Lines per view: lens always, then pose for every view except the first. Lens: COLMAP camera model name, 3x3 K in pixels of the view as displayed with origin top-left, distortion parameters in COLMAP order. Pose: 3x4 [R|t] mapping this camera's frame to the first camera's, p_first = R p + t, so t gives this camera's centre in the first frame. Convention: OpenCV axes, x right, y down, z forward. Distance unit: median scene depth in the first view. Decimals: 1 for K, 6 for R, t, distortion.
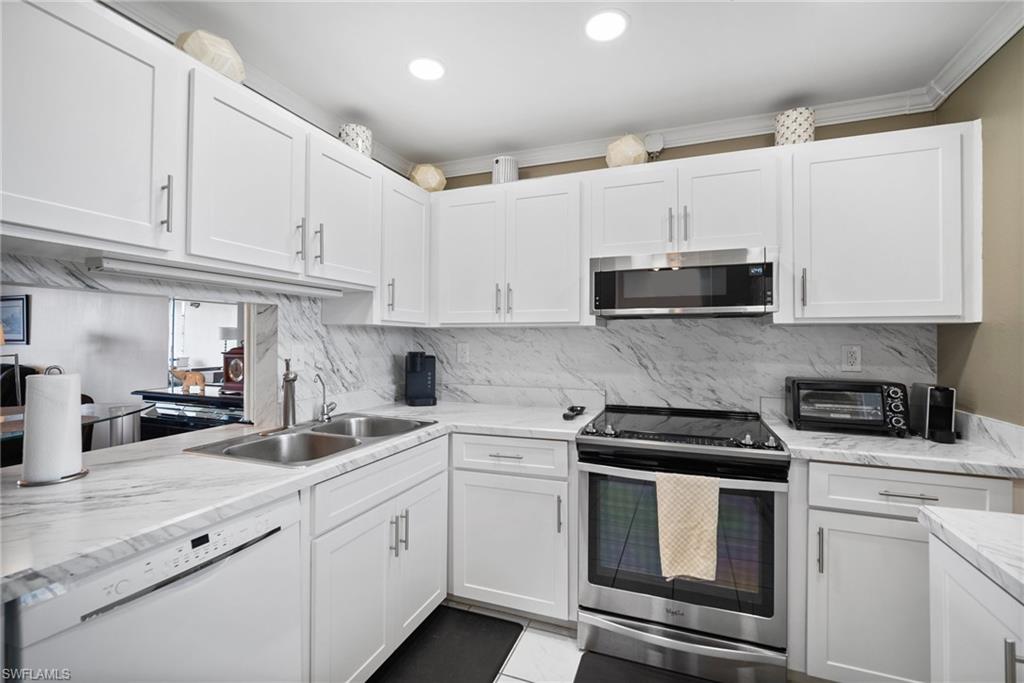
lens RADIAL K [[454.1, 0, 512.3], [0, 454.1, 338.0], [0, 0, 1]] dist [-0.004097, 0.000326]
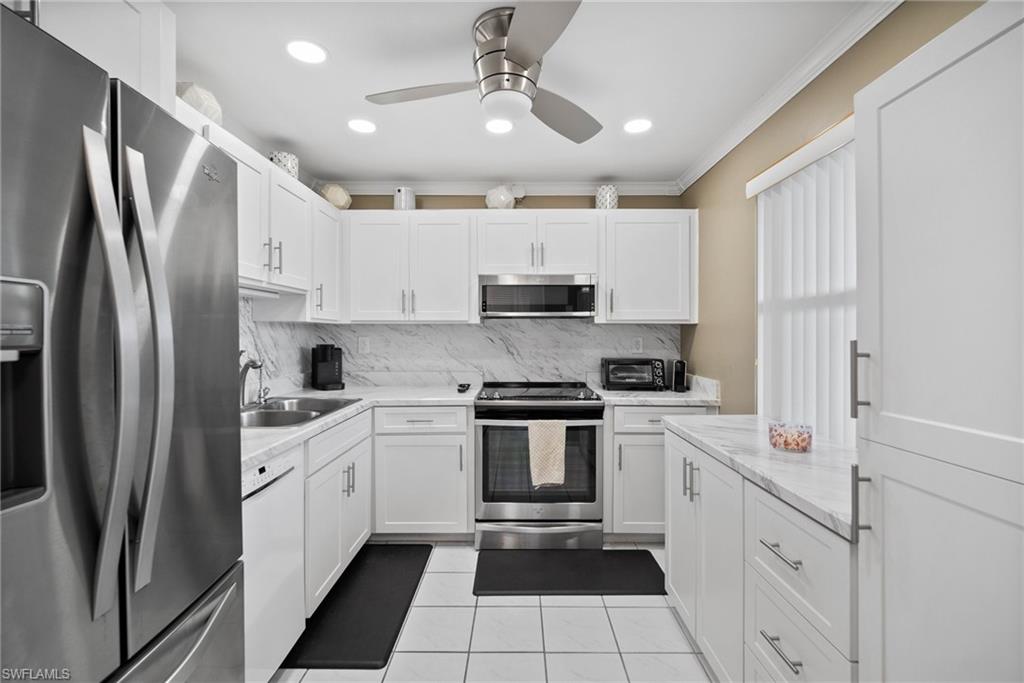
lens RADIAL K [[454.1, 0, 512.3], [0, 454.1, 338.0], [0, 0, 1]] dist [-0.004097, 0.000326]
pose [[0.936502, -0.005345, 0.350622, -0.225690], [0.000648, 0.999908, 0.013514, -0.002053], [-0.350663, -0.012429, 0.936419, -0.345193]]
